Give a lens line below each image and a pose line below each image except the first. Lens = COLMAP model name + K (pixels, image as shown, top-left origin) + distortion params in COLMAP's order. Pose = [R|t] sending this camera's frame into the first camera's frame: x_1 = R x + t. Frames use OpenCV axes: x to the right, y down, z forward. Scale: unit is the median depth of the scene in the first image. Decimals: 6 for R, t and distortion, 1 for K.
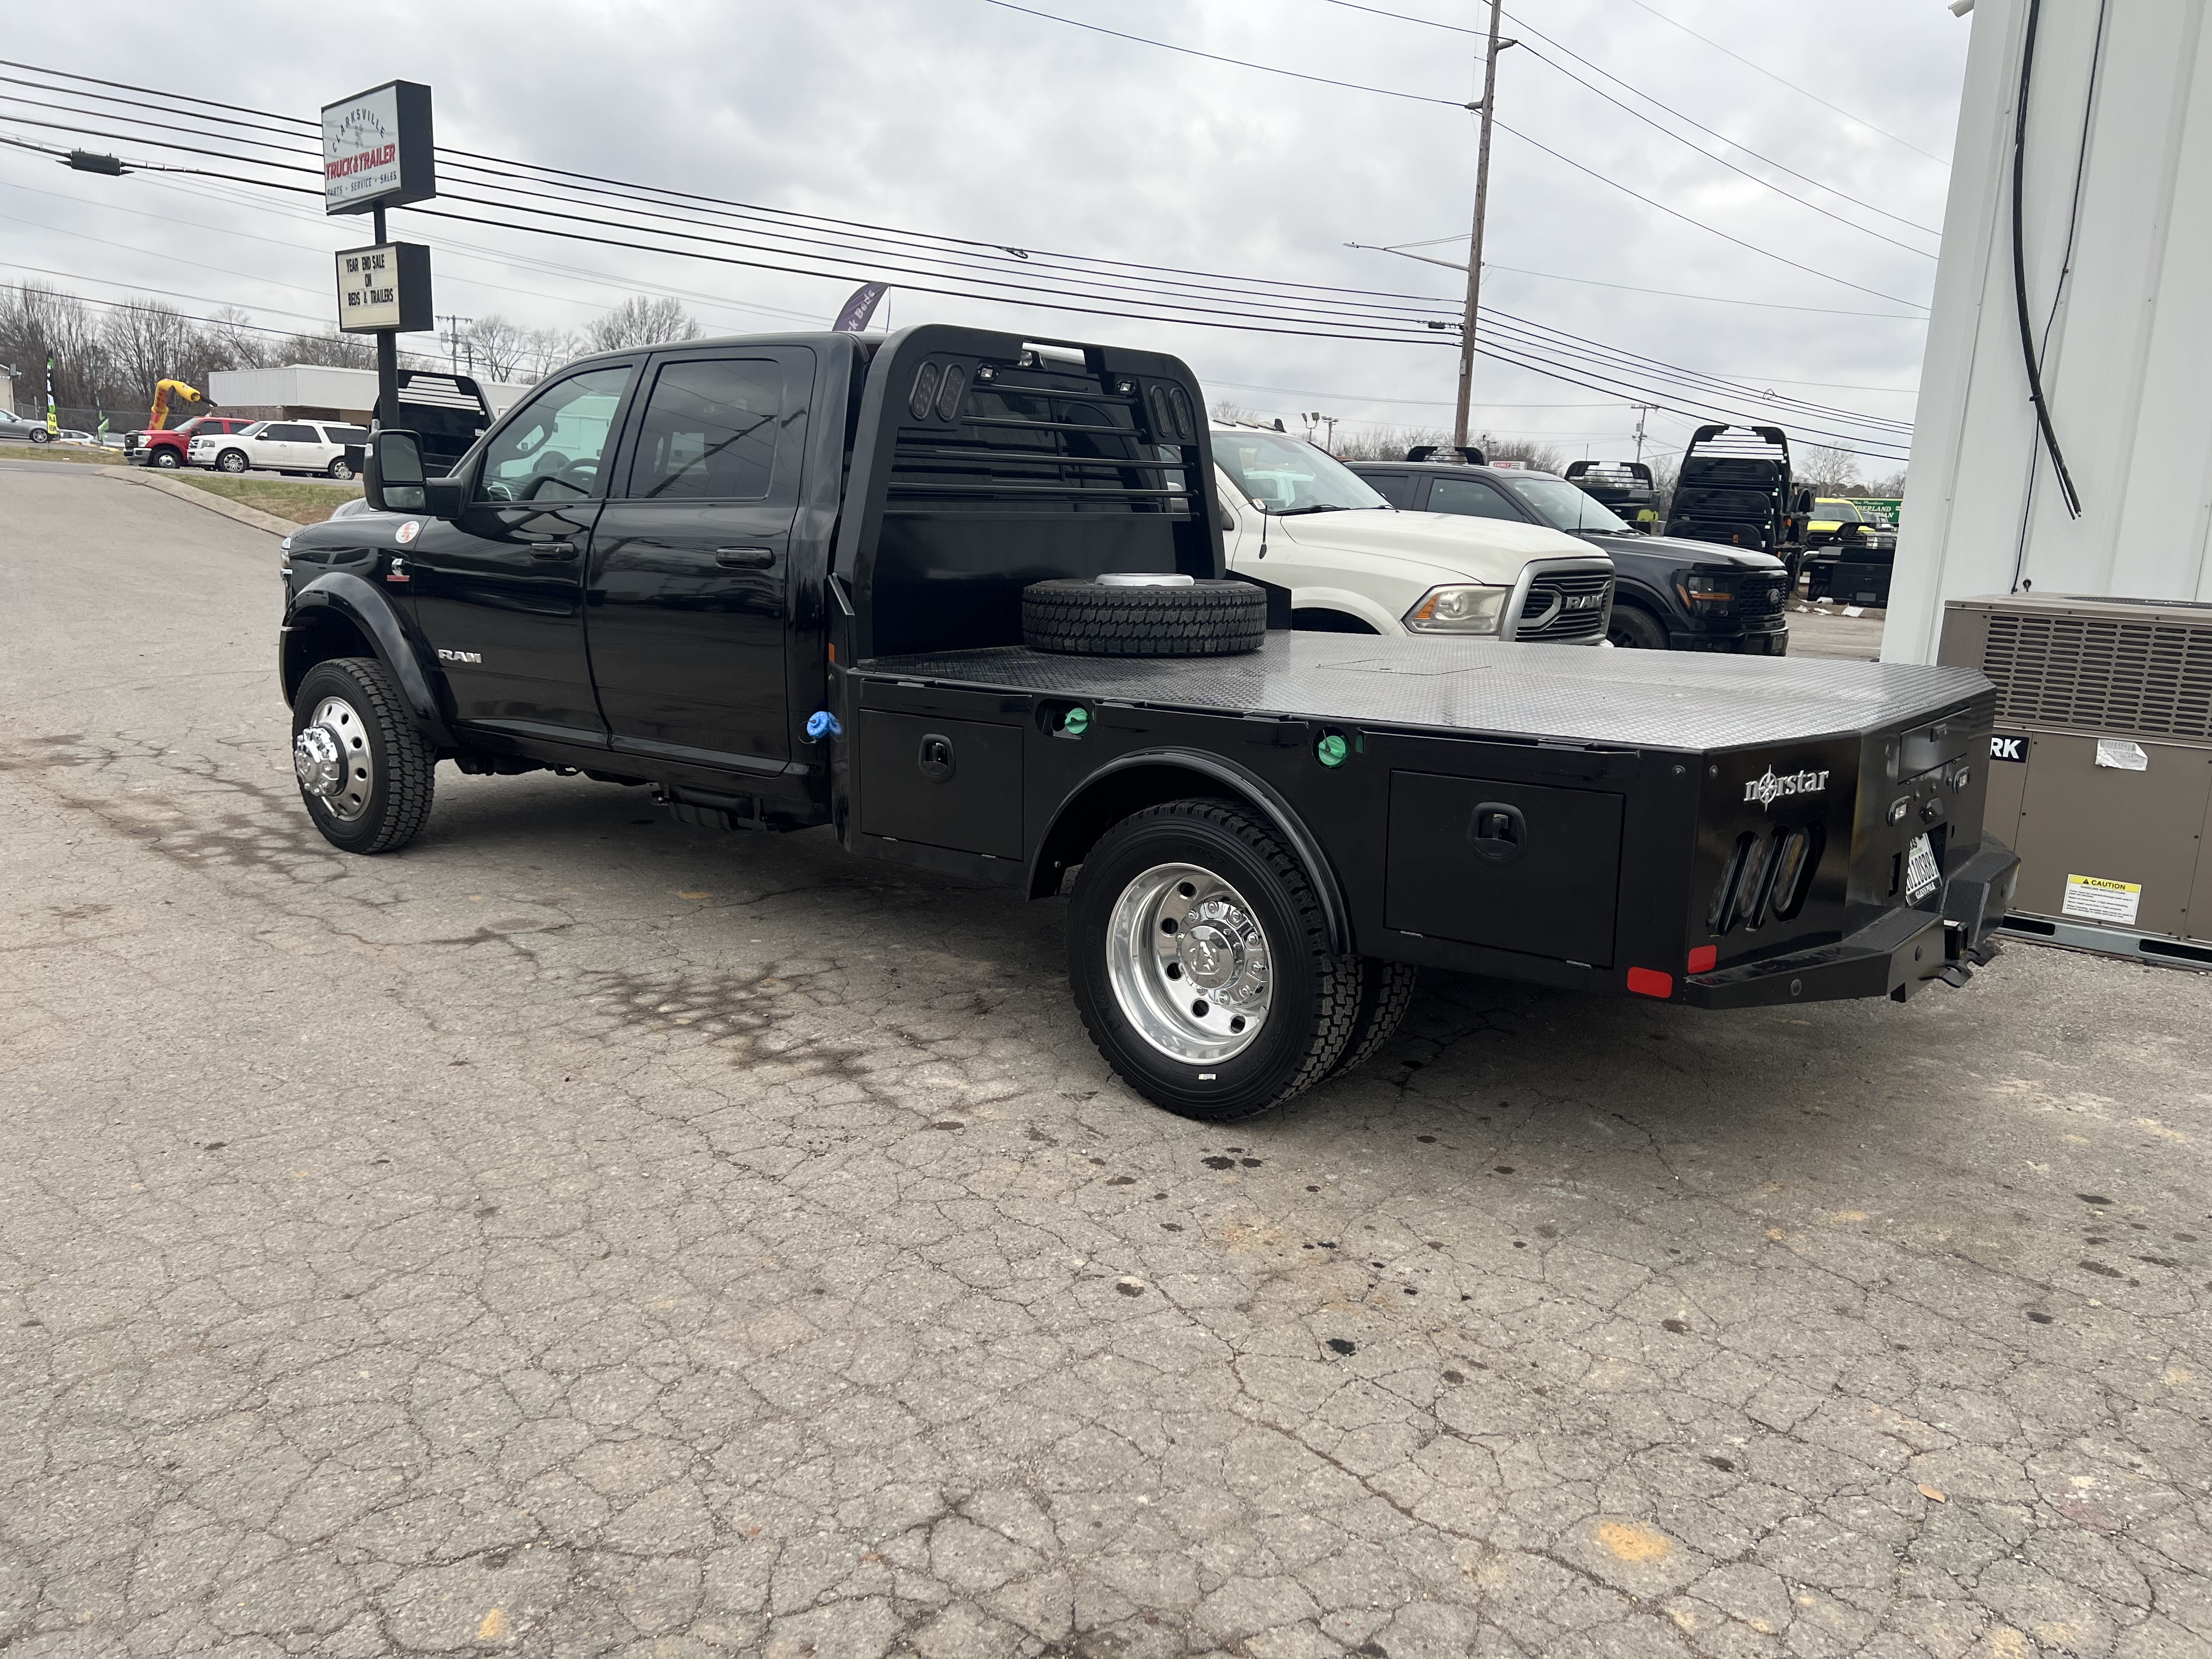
lens RADIAL K [[1685.5, 0, 1112.9], [0, 1685.5, 830.2], [0, 0, 1]] dist [-0.005868, -0.004541]
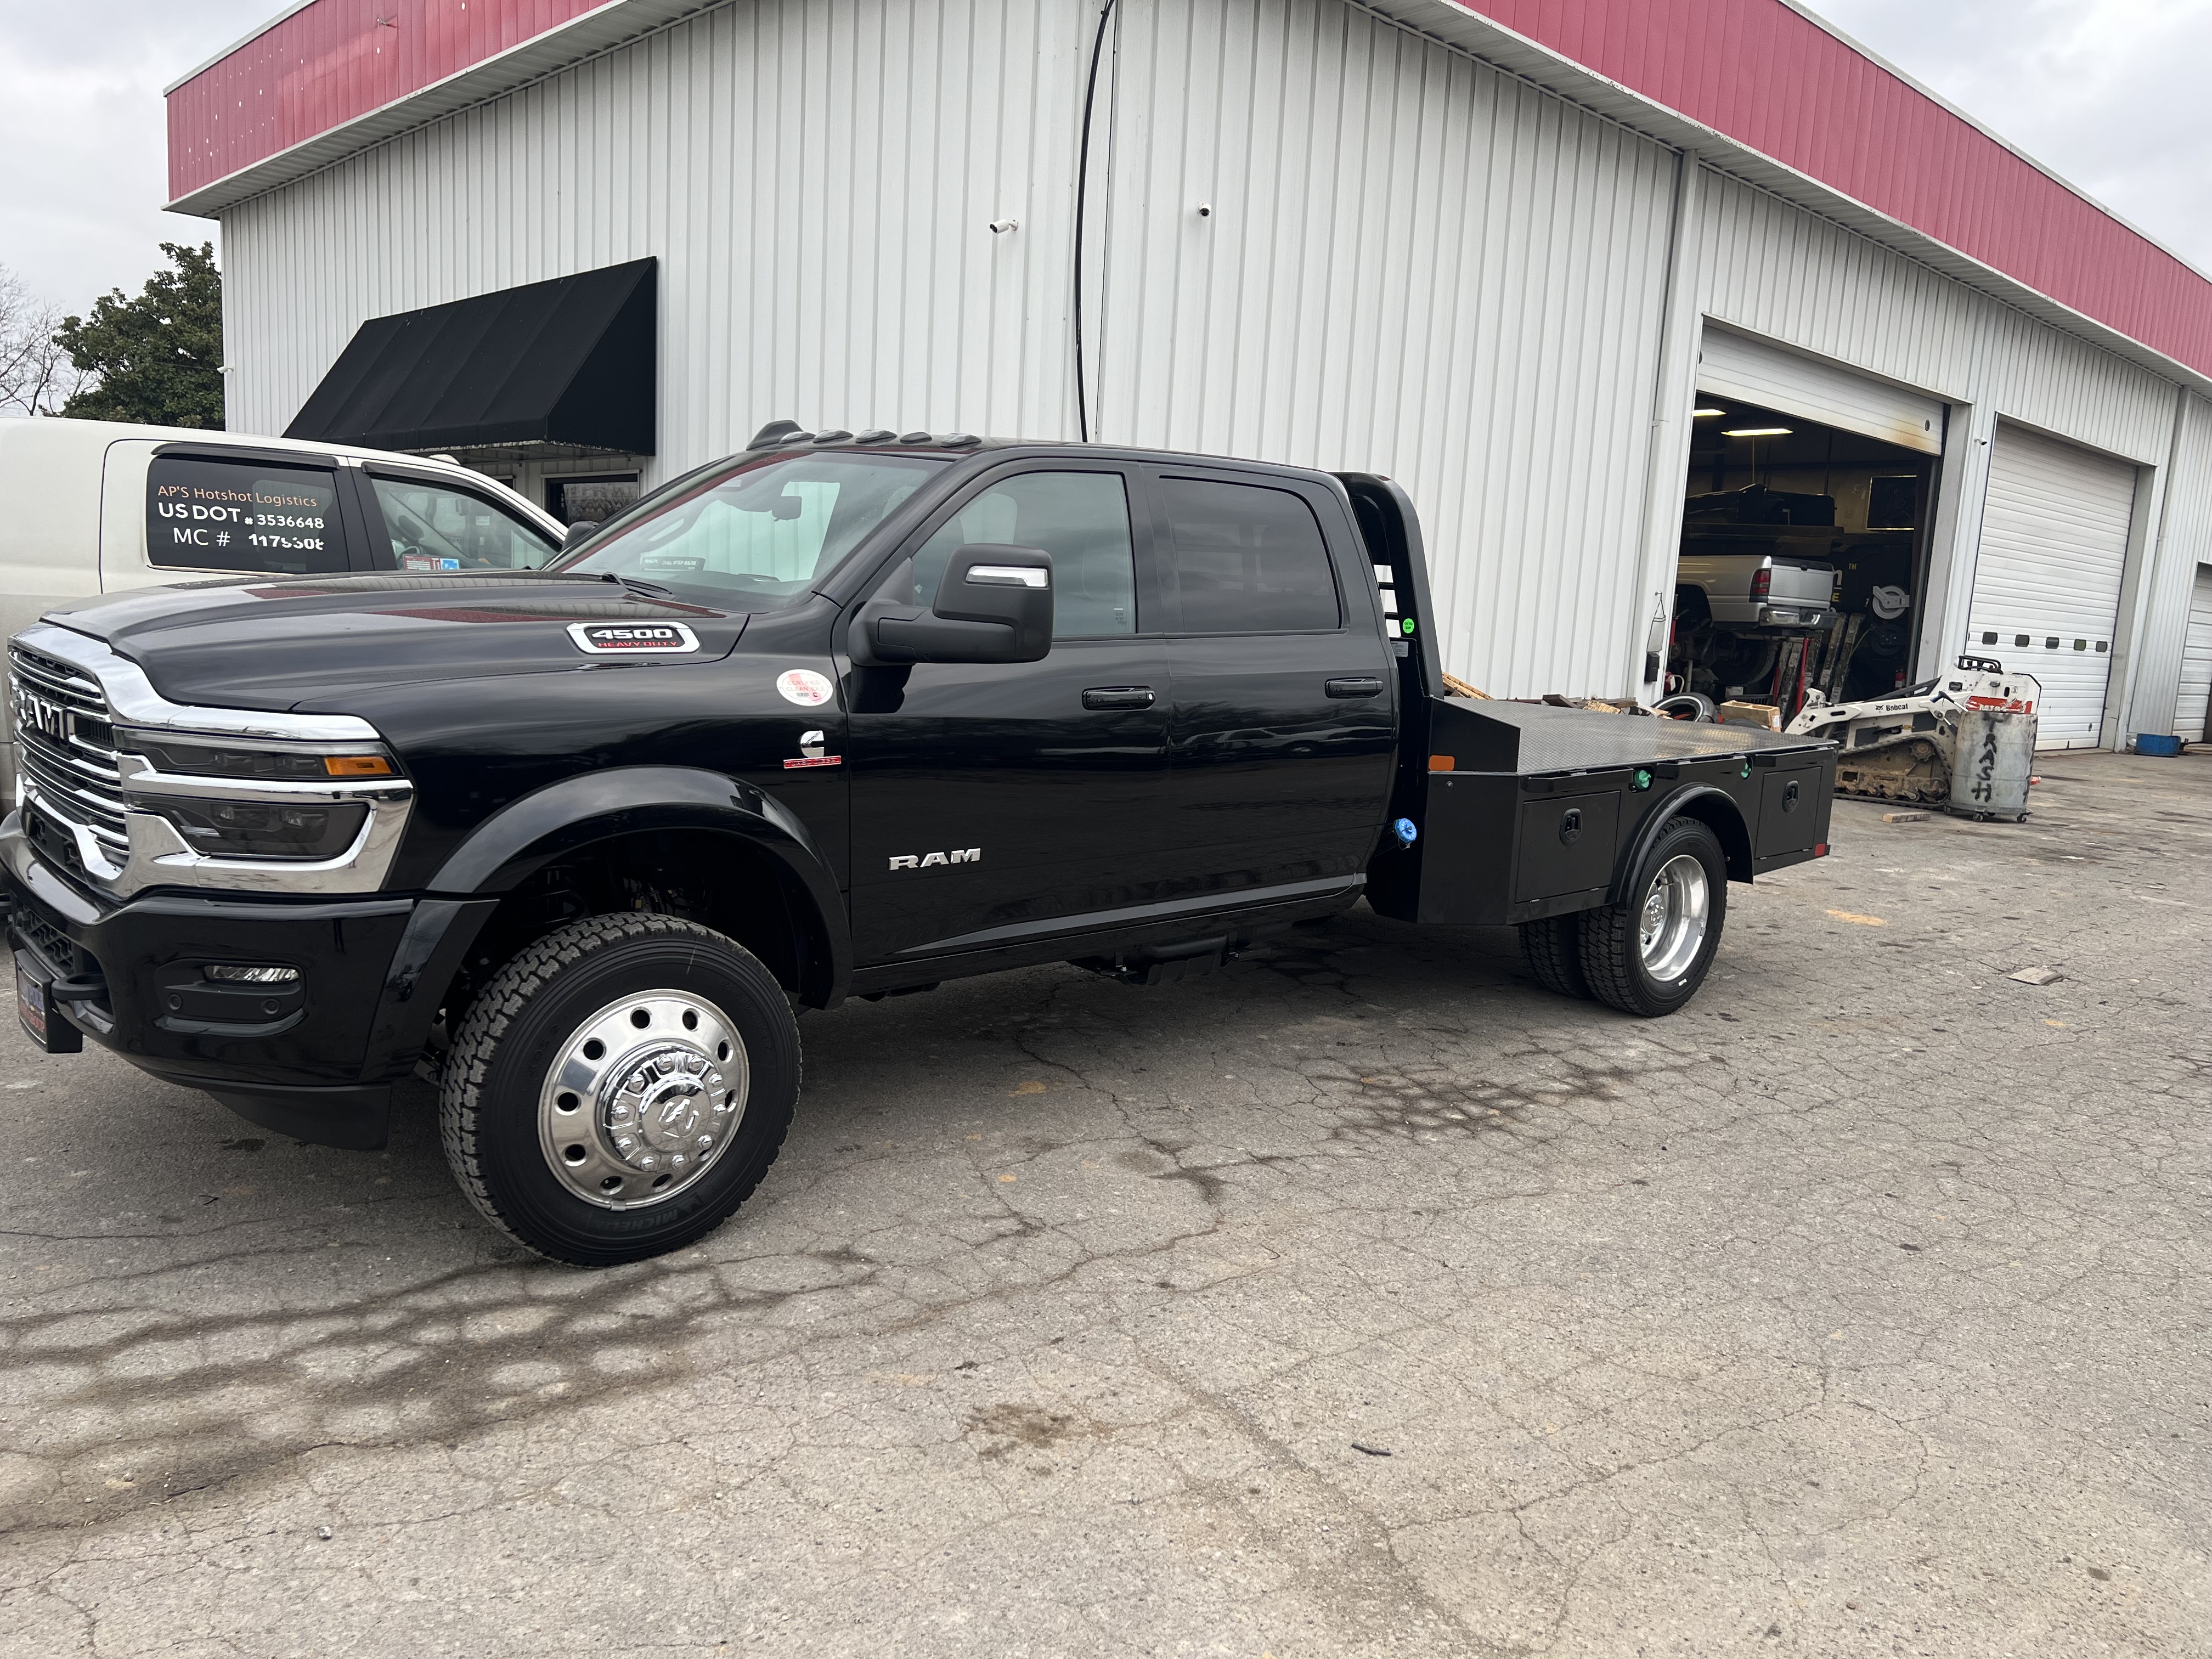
lens RADIAL K [[1685.5, 0, 1111.1], [0, 1685.5, 838.1], [0, 0, 1]] dist [-0.005868, -0.004541]
pose [[0.182235, -0.165163, 0.969284, -1.401906], [0.160262, 0.977598, 0.136449, -0.261297], [-0.970106, 0.130473, 0.204622, 1.056280]]
